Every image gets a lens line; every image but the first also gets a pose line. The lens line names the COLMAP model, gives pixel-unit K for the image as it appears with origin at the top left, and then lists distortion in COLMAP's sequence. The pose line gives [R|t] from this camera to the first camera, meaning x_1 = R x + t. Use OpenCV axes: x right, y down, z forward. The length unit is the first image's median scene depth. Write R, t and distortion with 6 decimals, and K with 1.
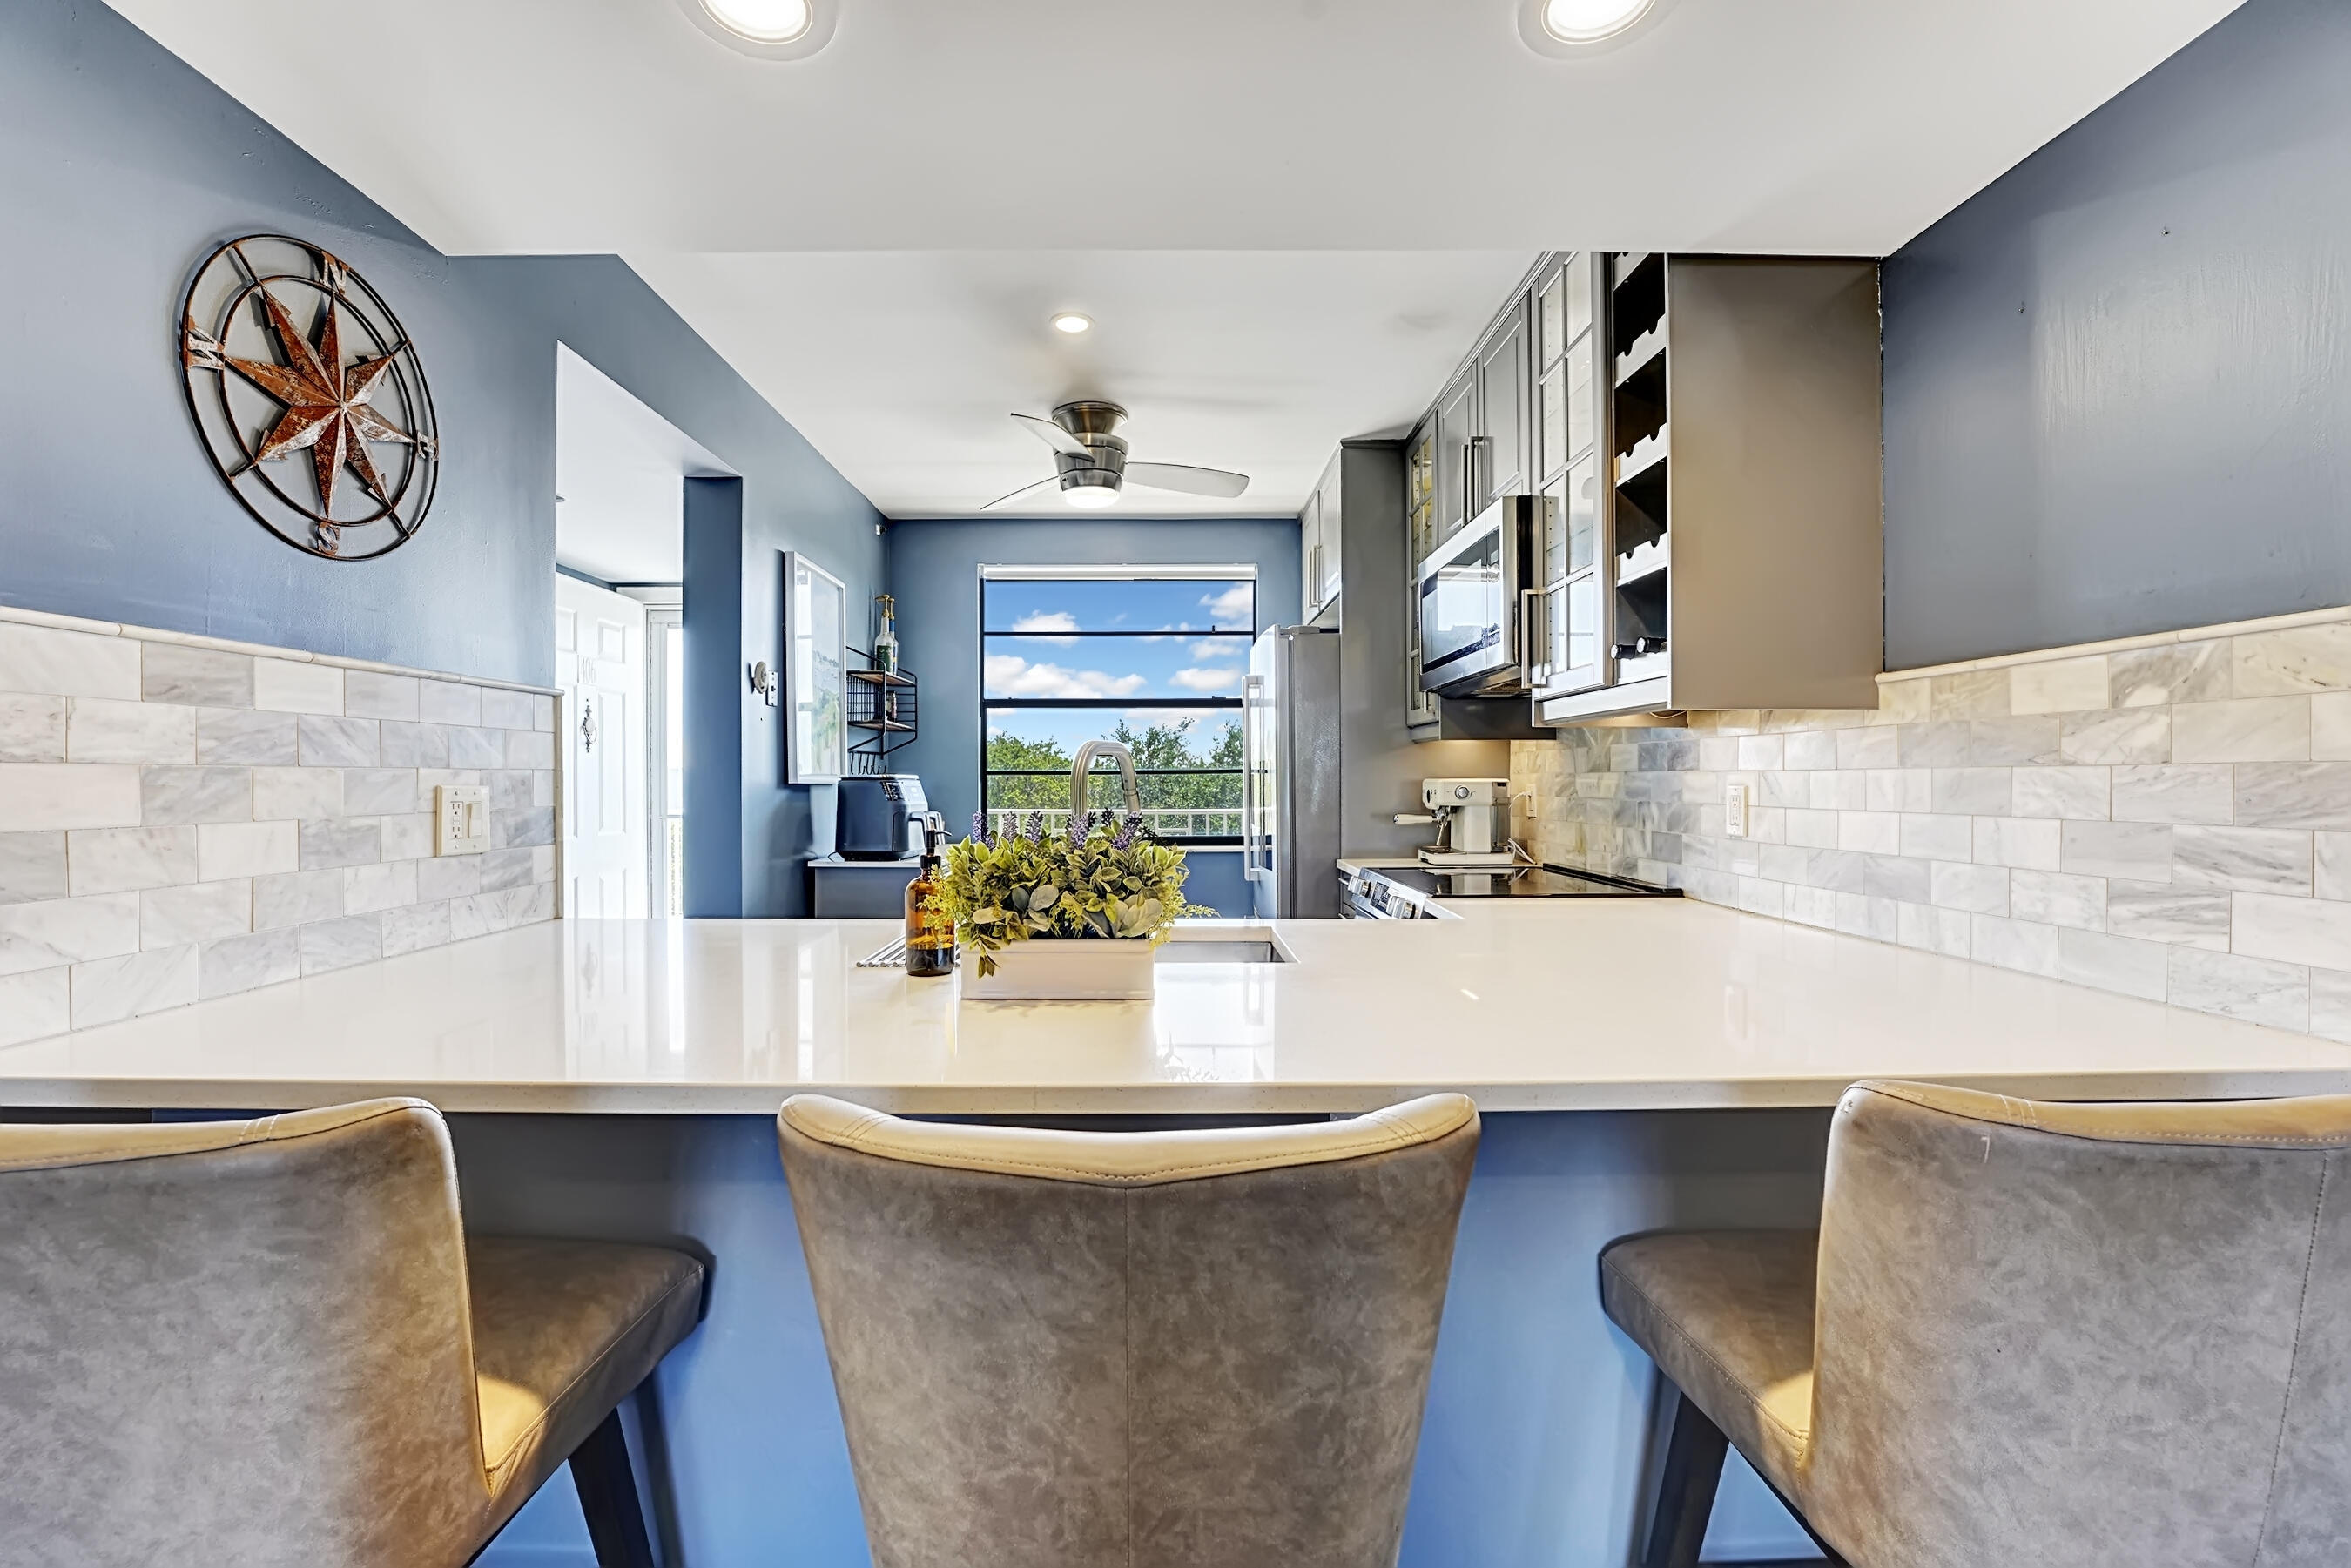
lens RADIAL K [[984.1, 0, 1192.1], [0, 984.1, 769.9], [0, 0, 1]] dist [-0.024997, 0.004142]
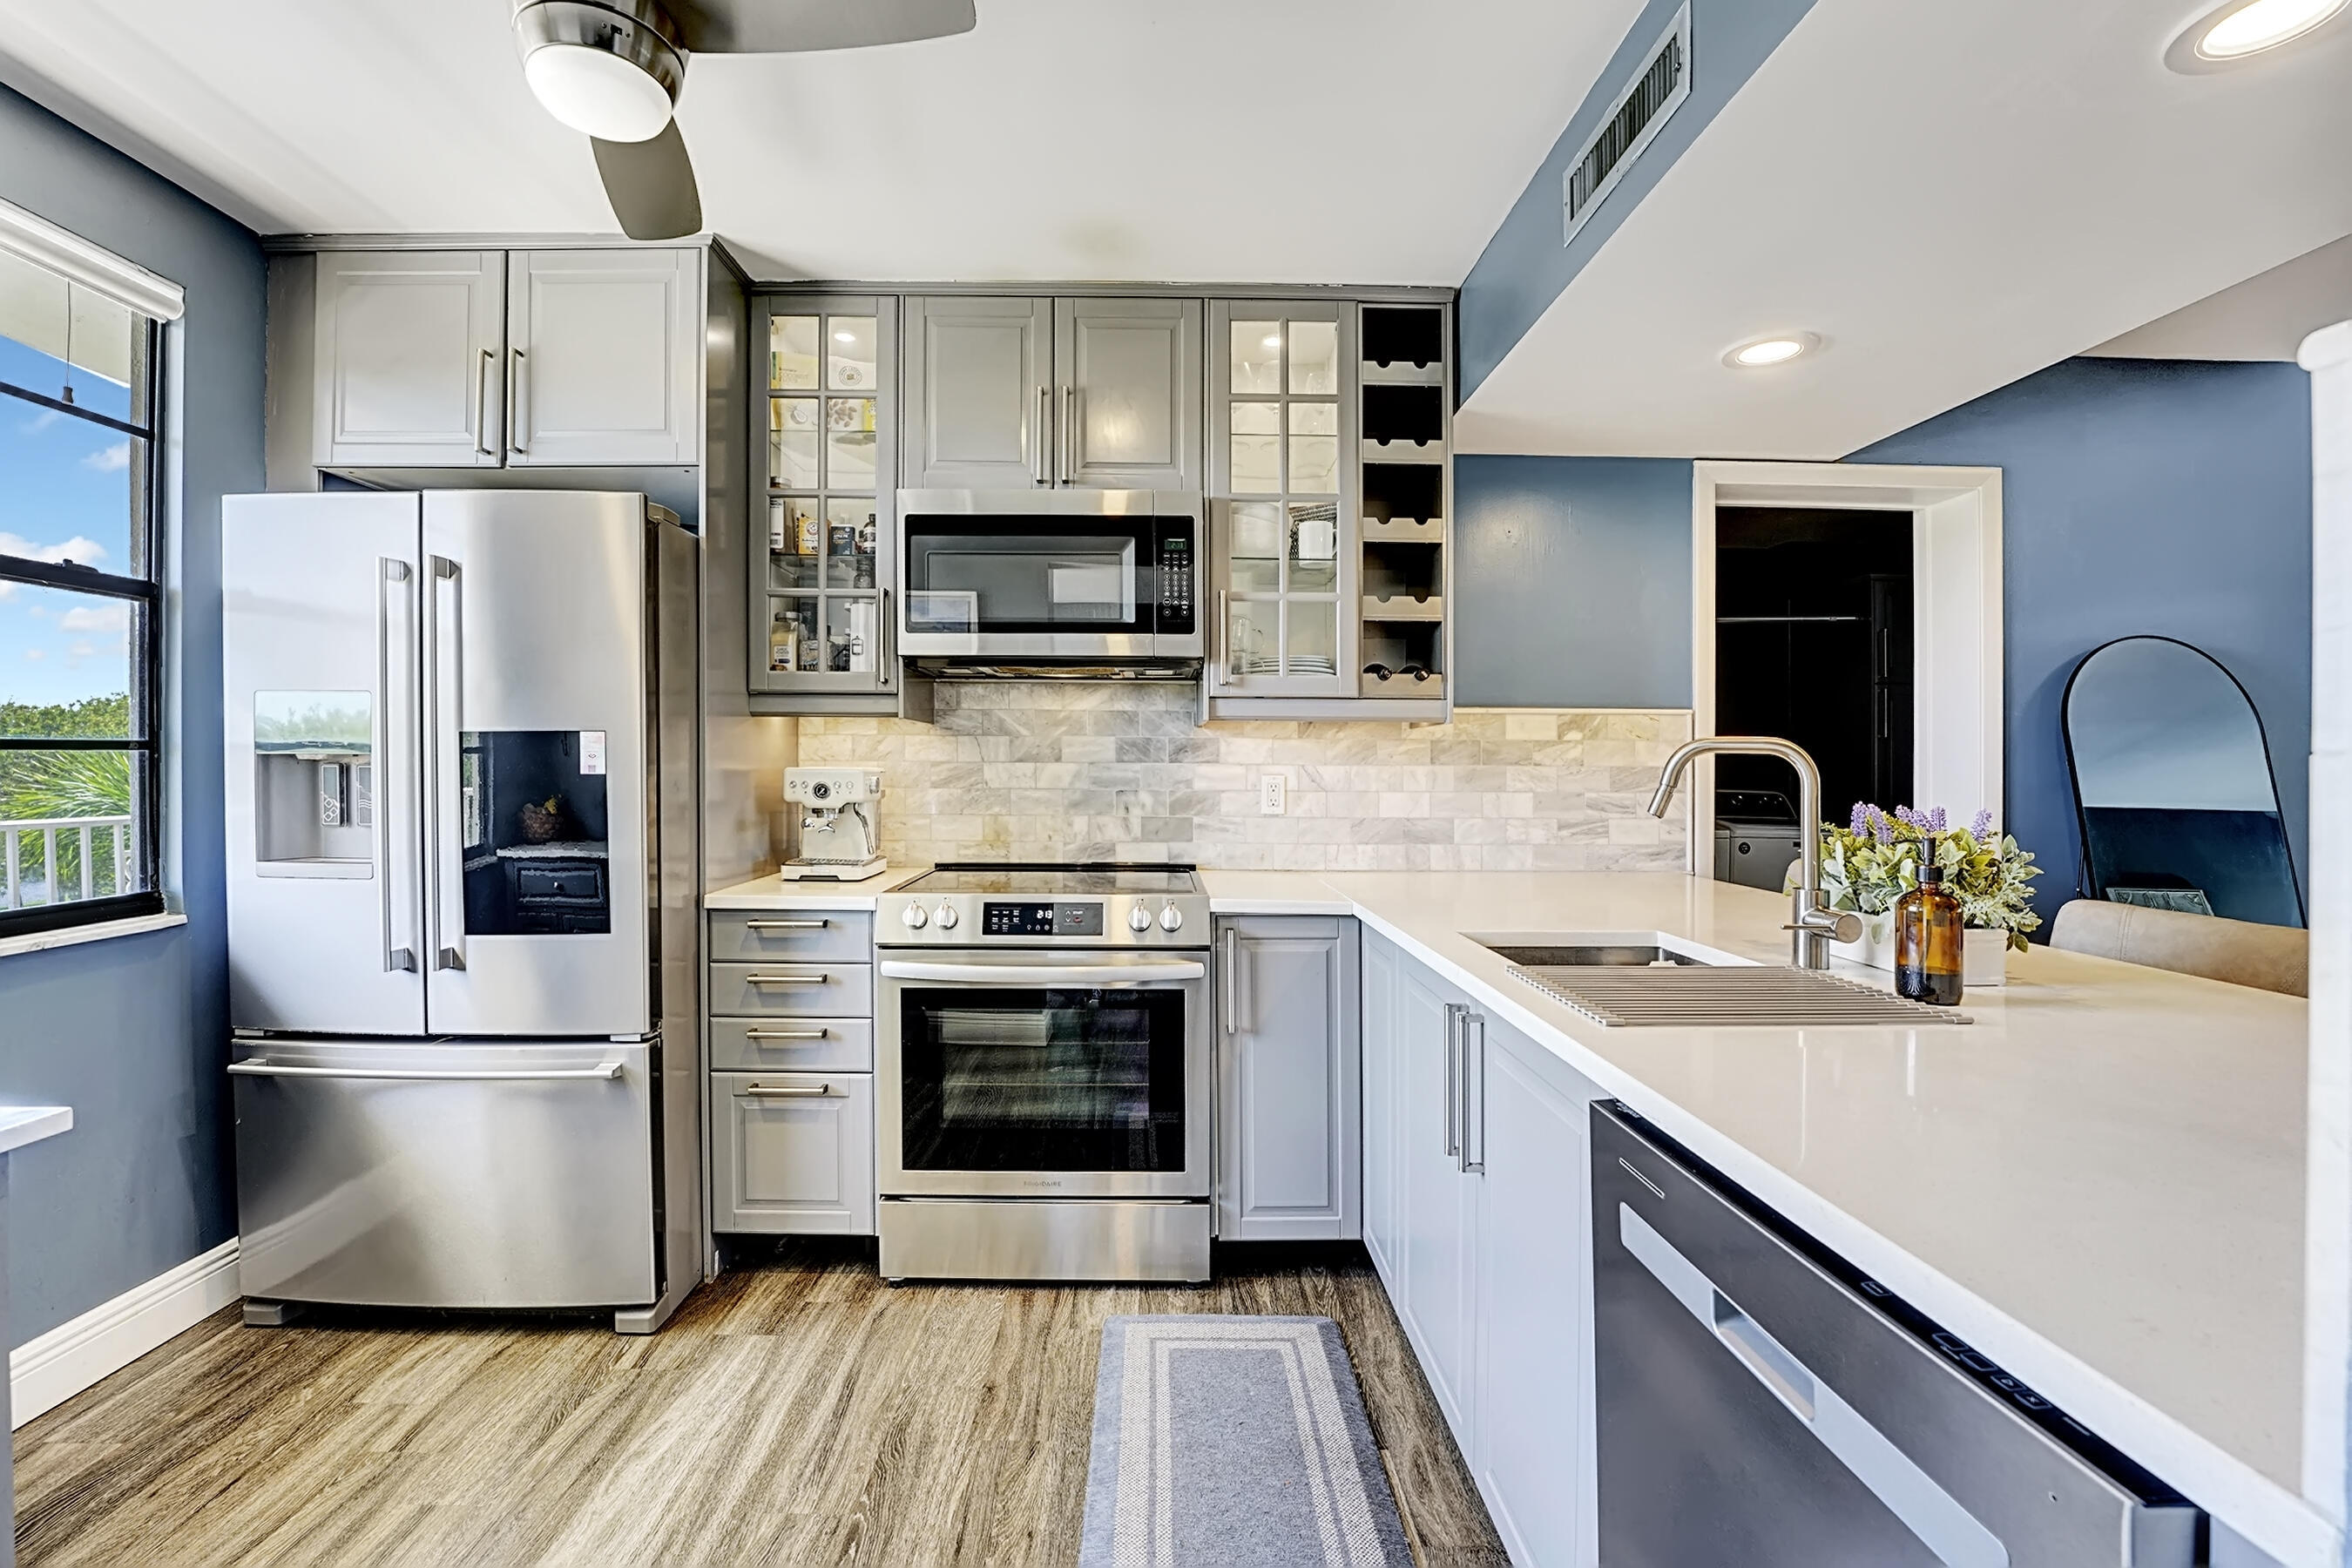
lens RADIAL K [[992.9, 0, 1157.9], [0, 992.9, 780.8], [0, 0, 1]] dist [-0.002755, 0.000177]
pose [[0.027892, -0.011356, 0.999546, -1.319892], [-0.015329, 0.999813, 0.011787, 0.015163], [-0.999493, -0.015651, 0.027712, 1.860993]]
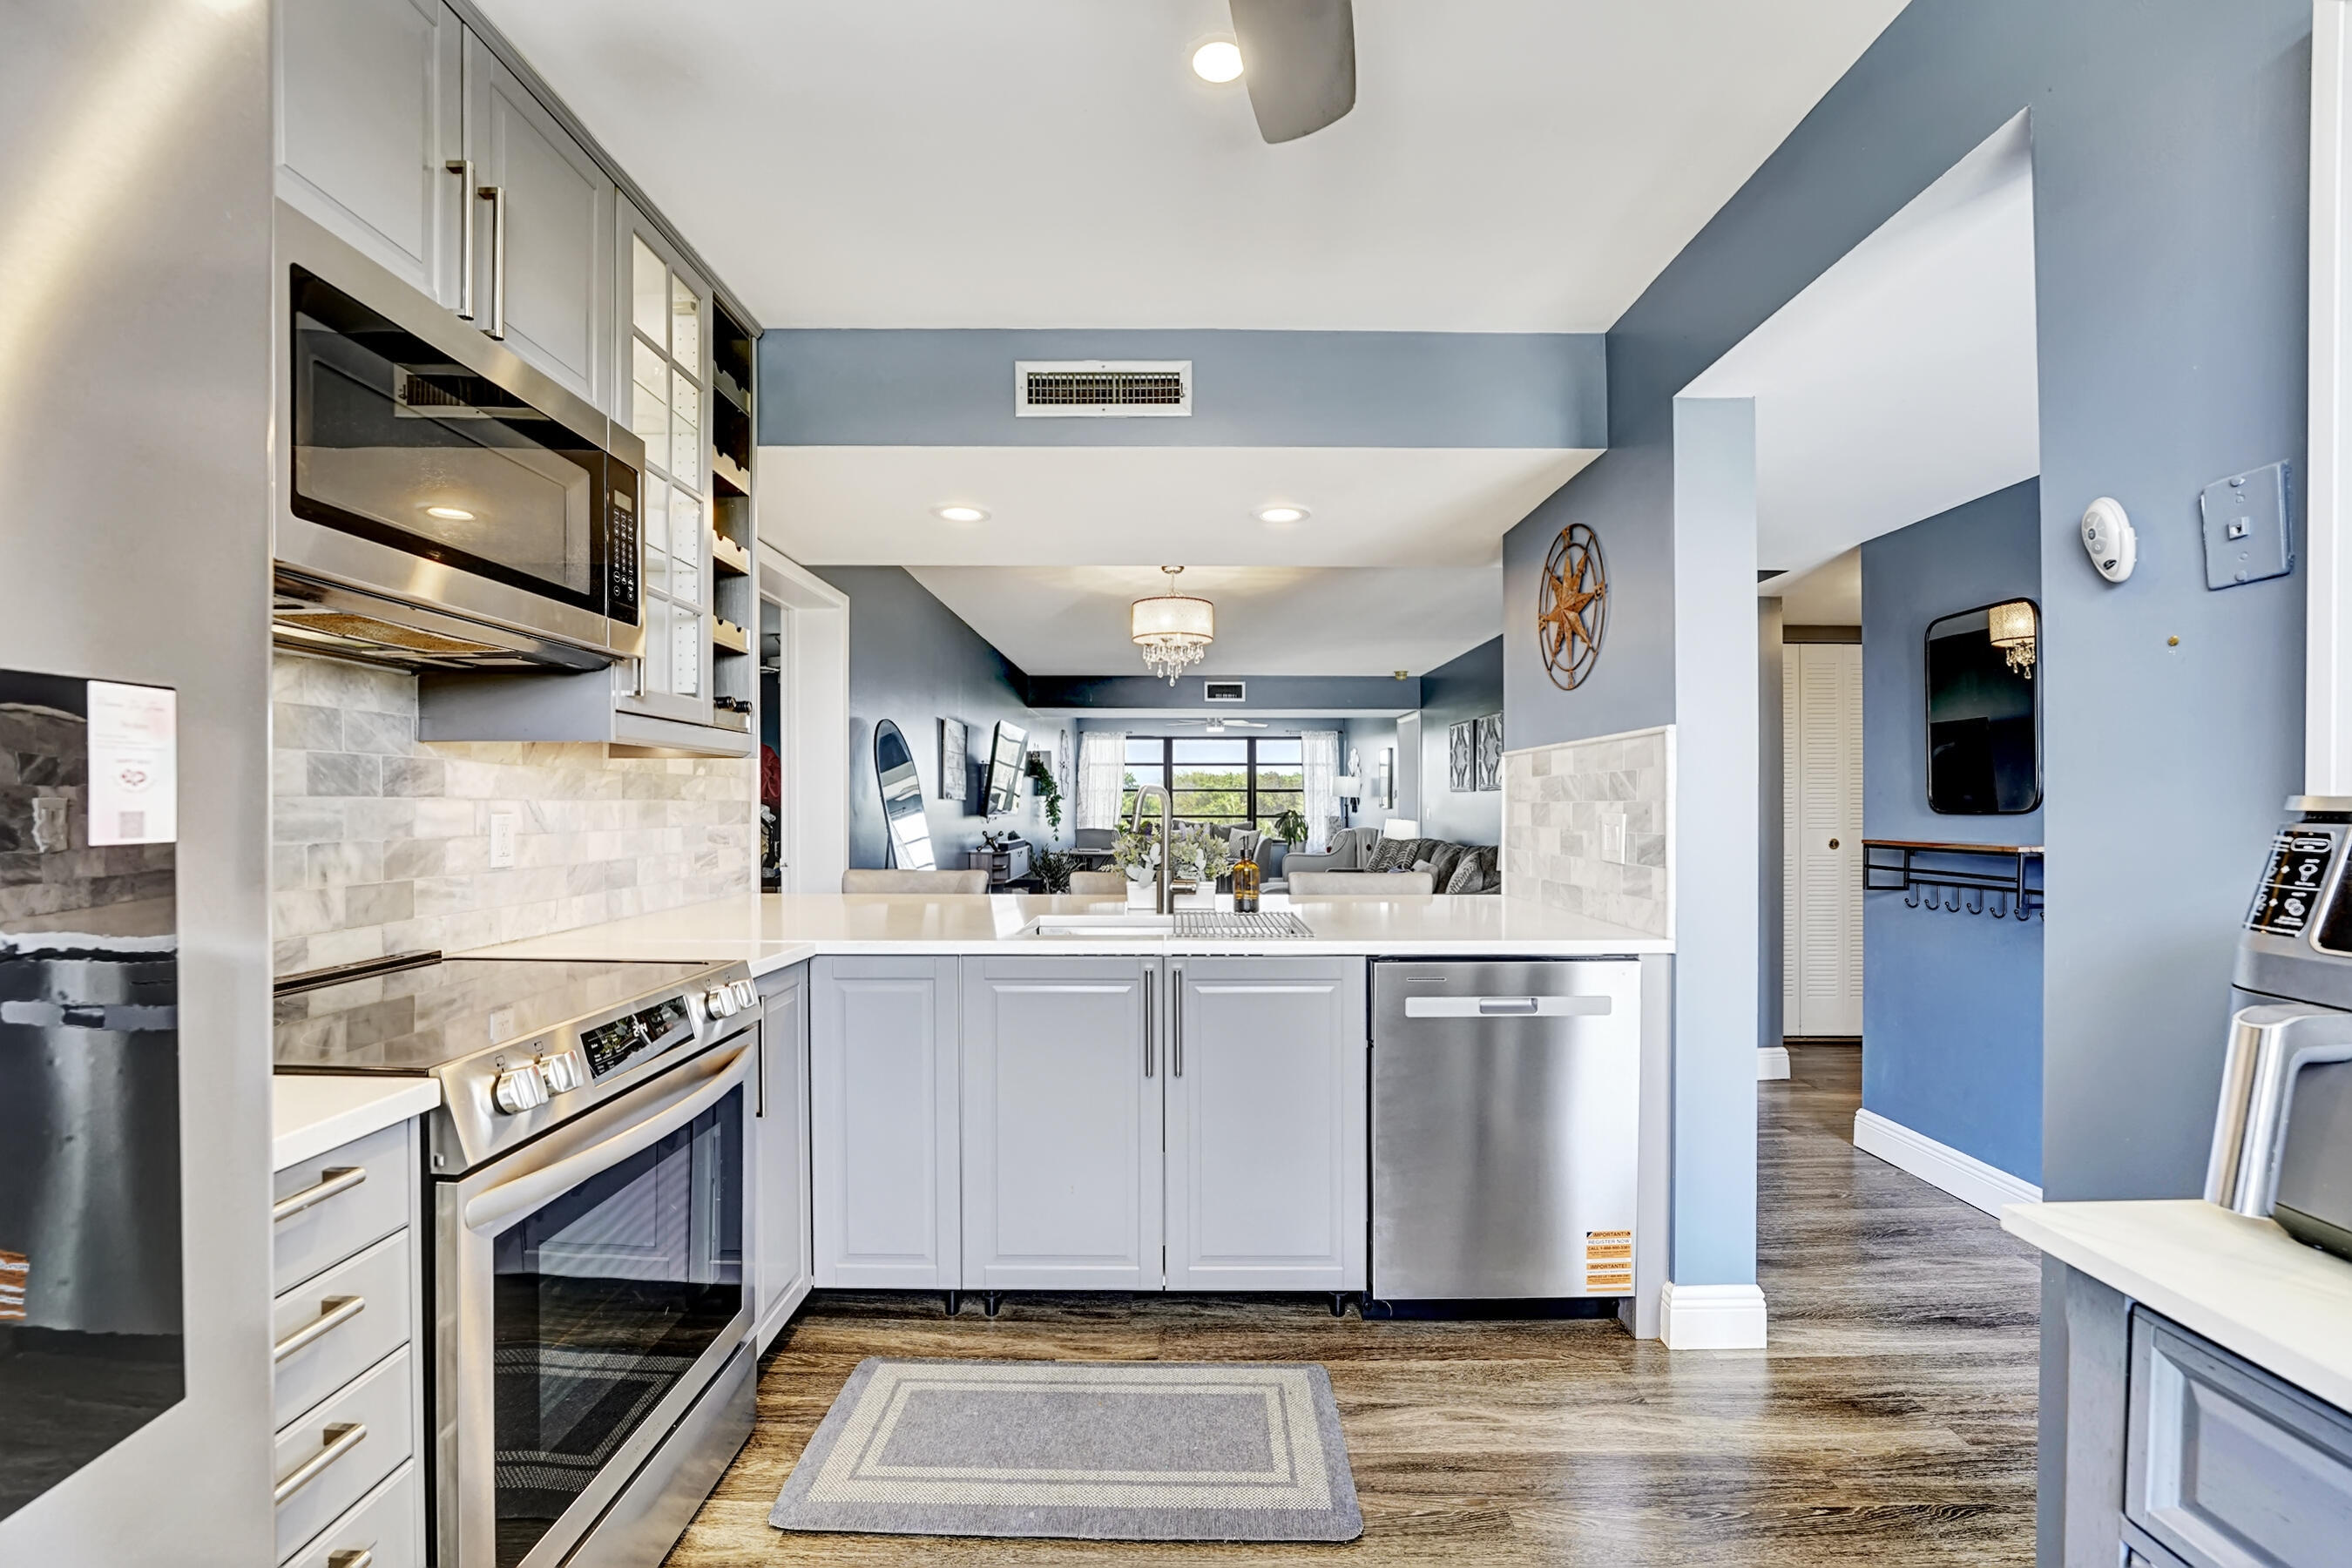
lens RADIAL K [[984.5, 0, 1172.6], [0, 984.5, 783.2], [0, 0, 1]] dist [-0.024997, 0.004142]
pose [[-0.998361, 0.001000, 0.057218, -0.269731], [-0.000715, 0.999551, -0.029945, 0.021990], [-0.057222, -0.029937, -0.997913, 3.205060]]
